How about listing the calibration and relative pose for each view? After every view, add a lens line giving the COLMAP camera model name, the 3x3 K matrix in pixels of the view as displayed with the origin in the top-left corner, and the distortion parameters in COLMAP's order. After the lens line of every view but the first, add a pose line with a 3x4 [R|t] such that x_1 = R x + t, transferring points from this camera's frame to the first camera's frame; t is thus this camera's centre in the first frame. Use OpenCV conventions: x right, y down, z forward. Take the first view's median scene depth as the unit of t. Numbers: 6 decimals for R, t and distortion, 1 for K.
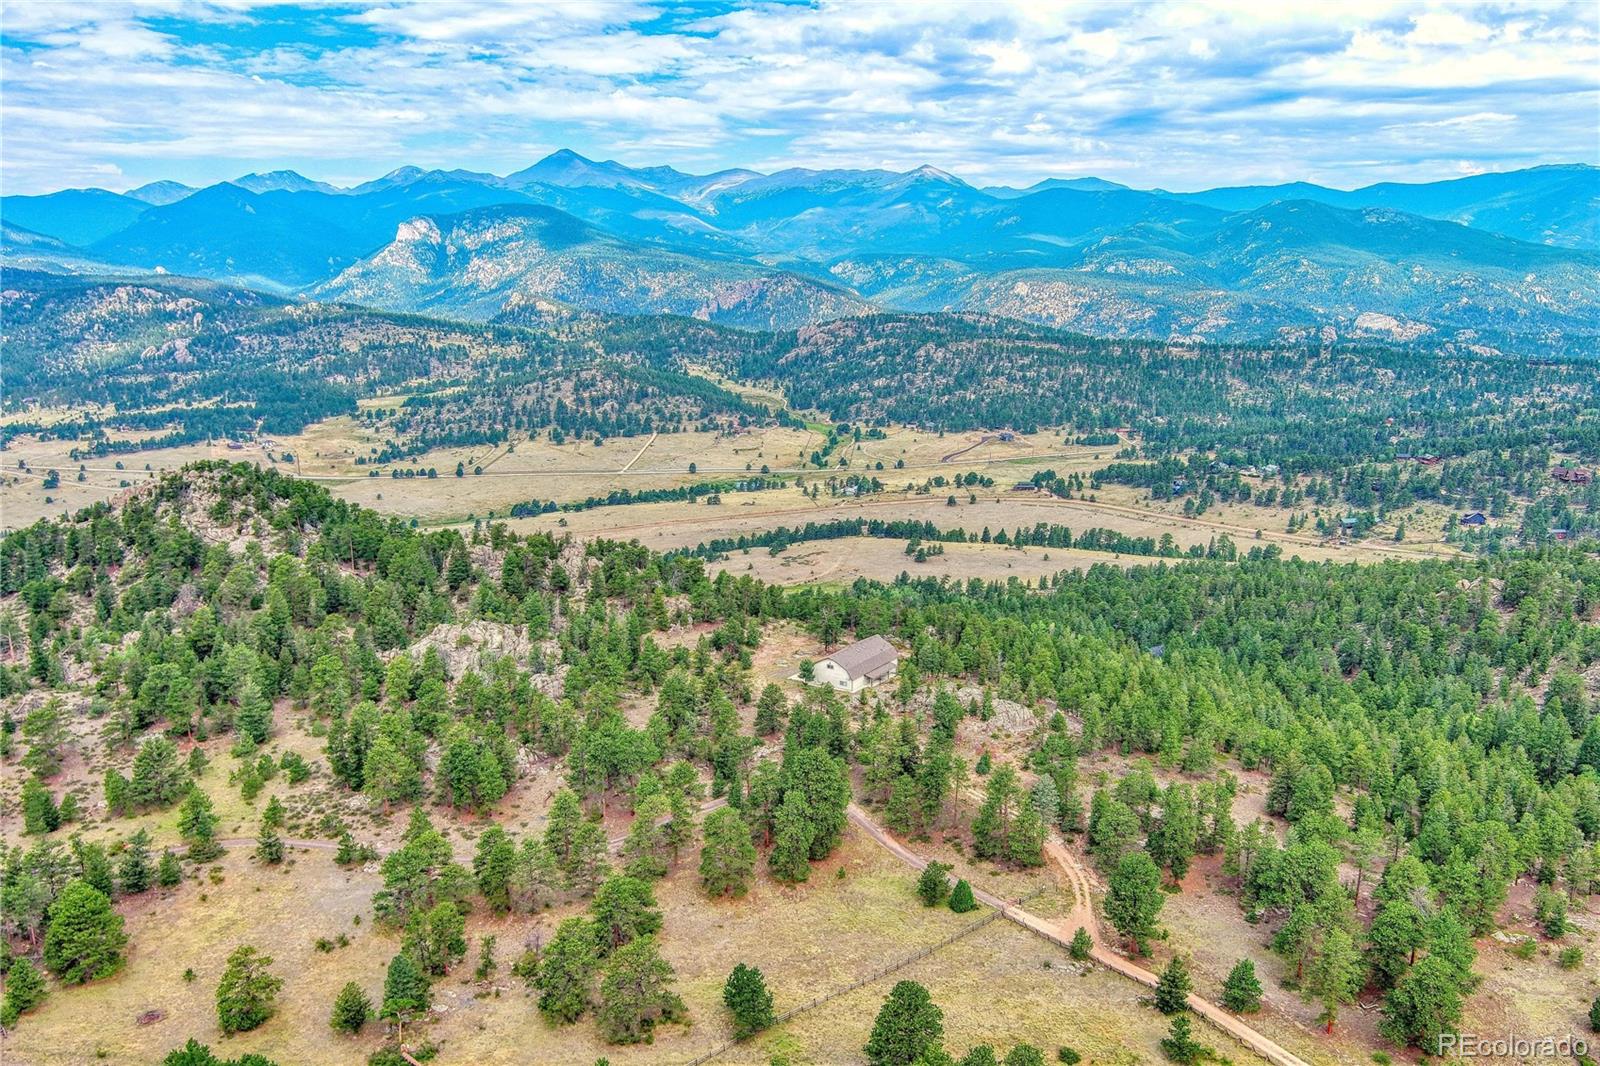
lens RADIAL K [[1219.0, 0, 803.6], [0, 1219.0, 532.6], [0, 0, 1]] dist [0.004787, -0.024470]
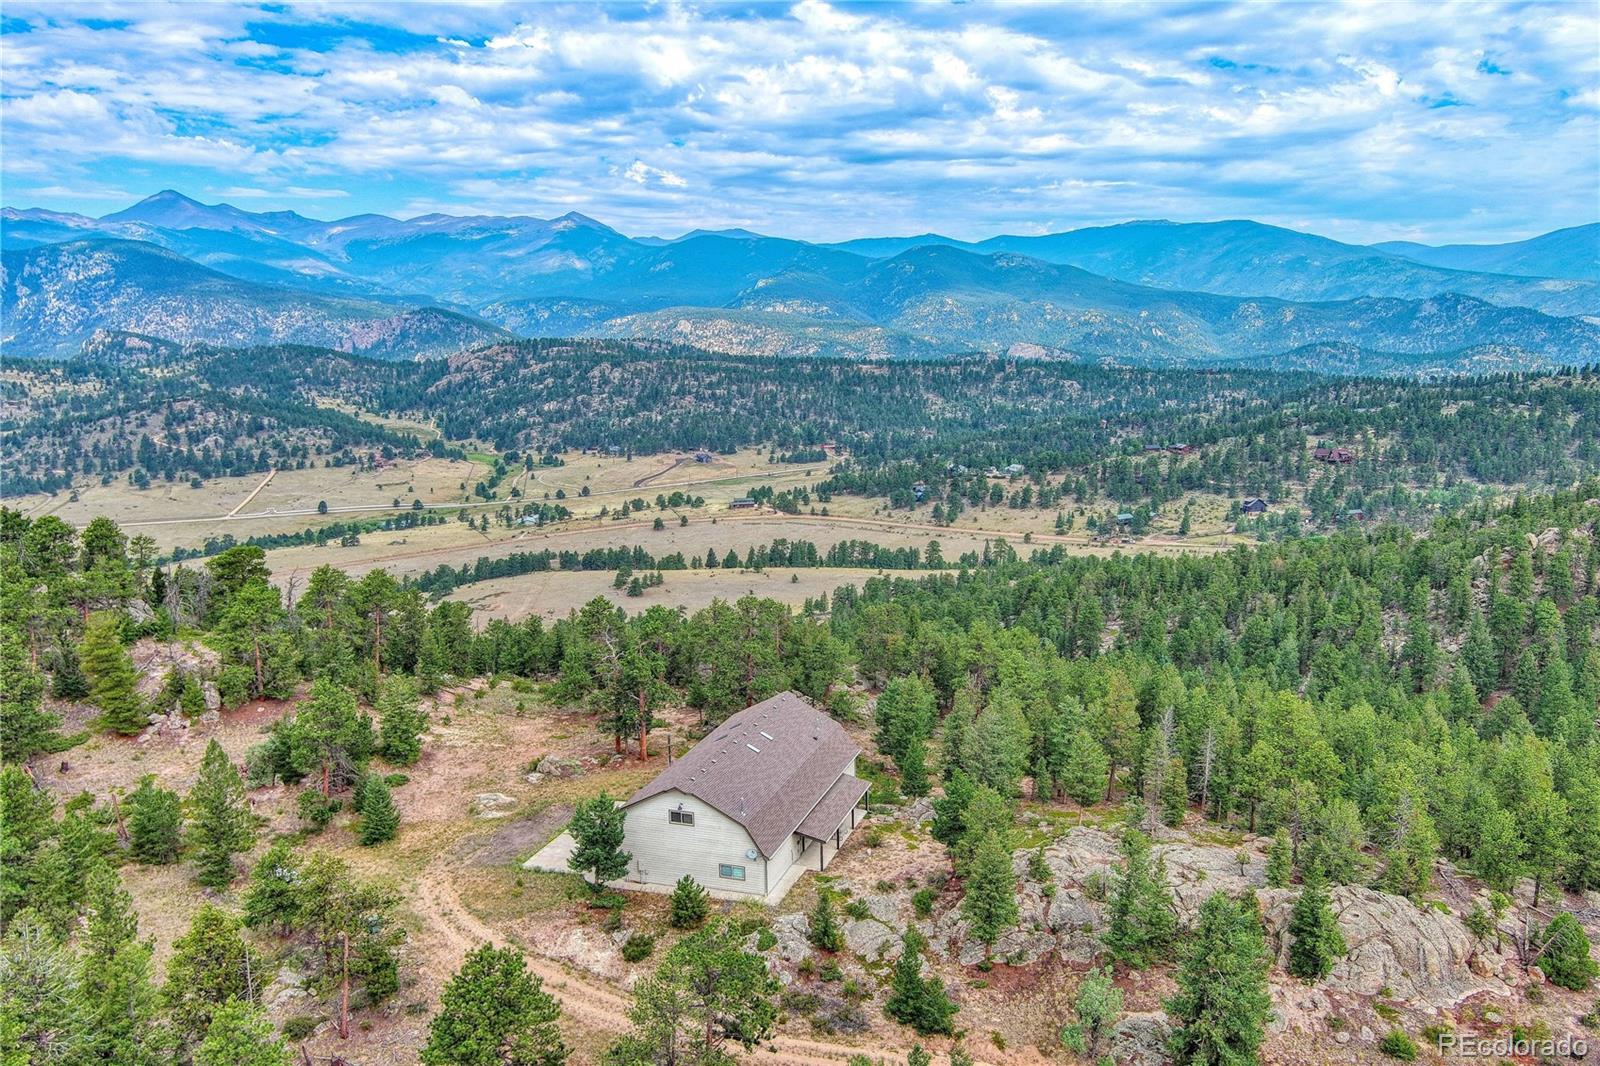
lens RADIAL K [[1219.0, 0, 801.5], [0, 1219.0, 538.1], [0, 0, 1]] dist [0.004787, -0.024470]
pose [[0.961750, -0.053650, 0.268625, -0.004358], [0.064098, 0.997484, -0.030271, 0.009601], [-0.266326, 0.046332, 0.962769, 0.125304]]
